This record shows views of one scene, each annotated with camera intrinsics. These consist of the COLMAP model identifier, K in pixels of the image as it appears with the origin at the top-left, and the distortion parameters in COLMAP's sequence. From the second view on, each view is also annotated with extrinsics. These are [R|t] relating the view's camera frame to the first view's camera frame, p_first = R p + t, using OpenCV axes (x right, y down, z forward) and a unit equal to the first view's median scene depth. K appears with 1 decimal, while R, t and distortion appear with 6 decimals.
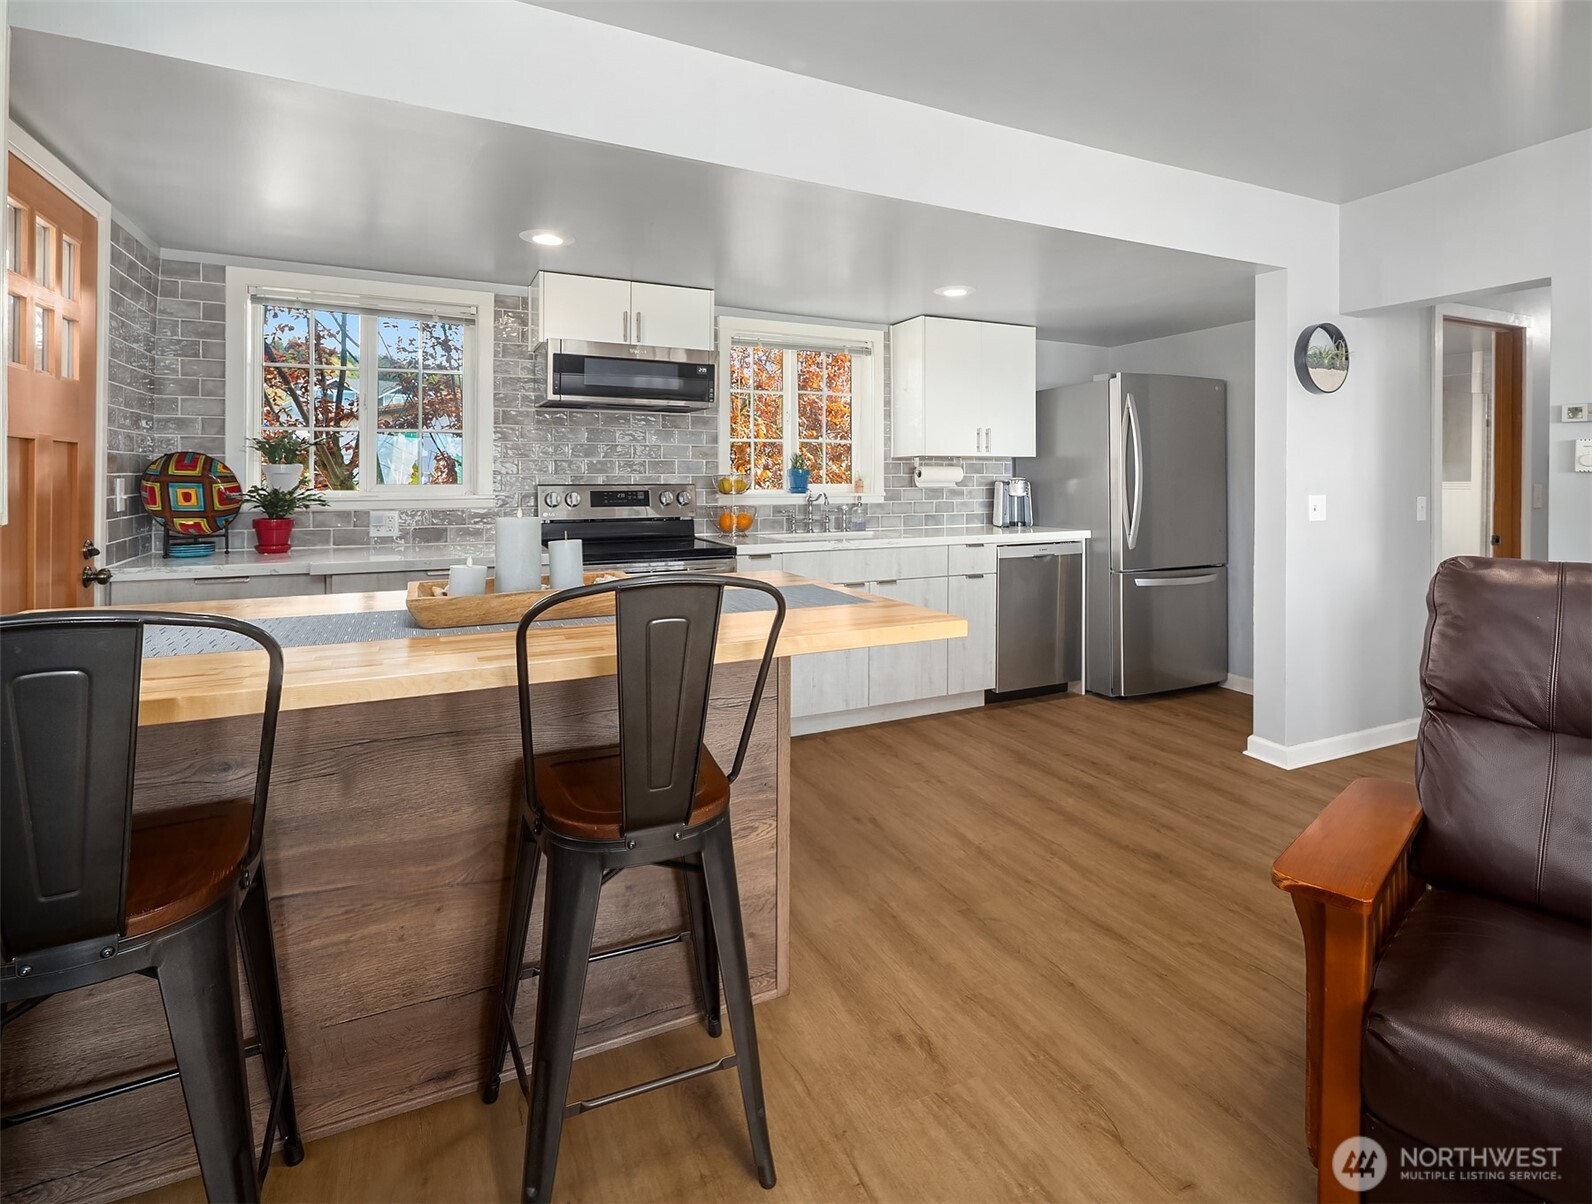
lens RADIAL K [[784.2, 0, 797.2], [0, 784.2, 491.0], [0, 0, 1]] dist [0.001243, -0.000180]
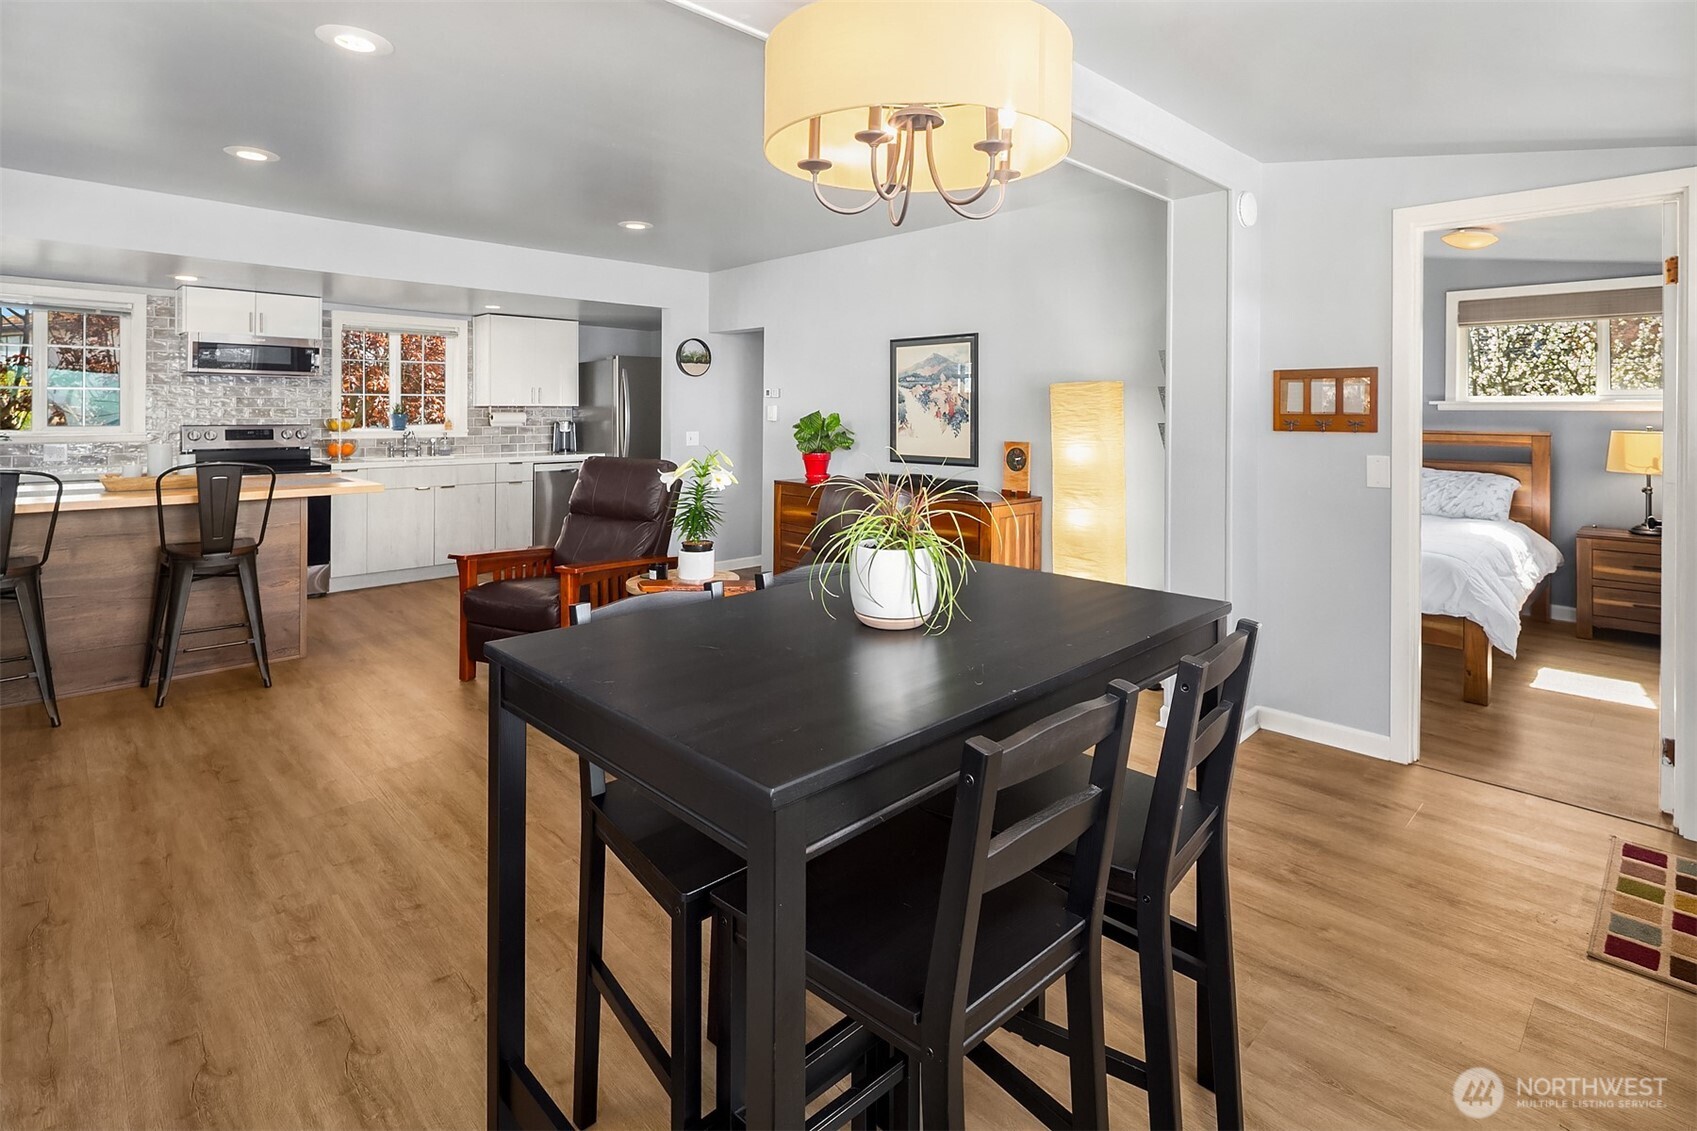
lens RADIAL K [[834.6, 0, 849.7], [0, 834.6, 422.5], [0, 0, 1]] dist [-0.002350, -0.000881]
pose [[0.945190, 0.000227, 0.326521, 0.353046], [0.000369, 0.999998, -0.001765, -0.011049], [-0.326521, 0.001789, 0.945188, -0.915412]]
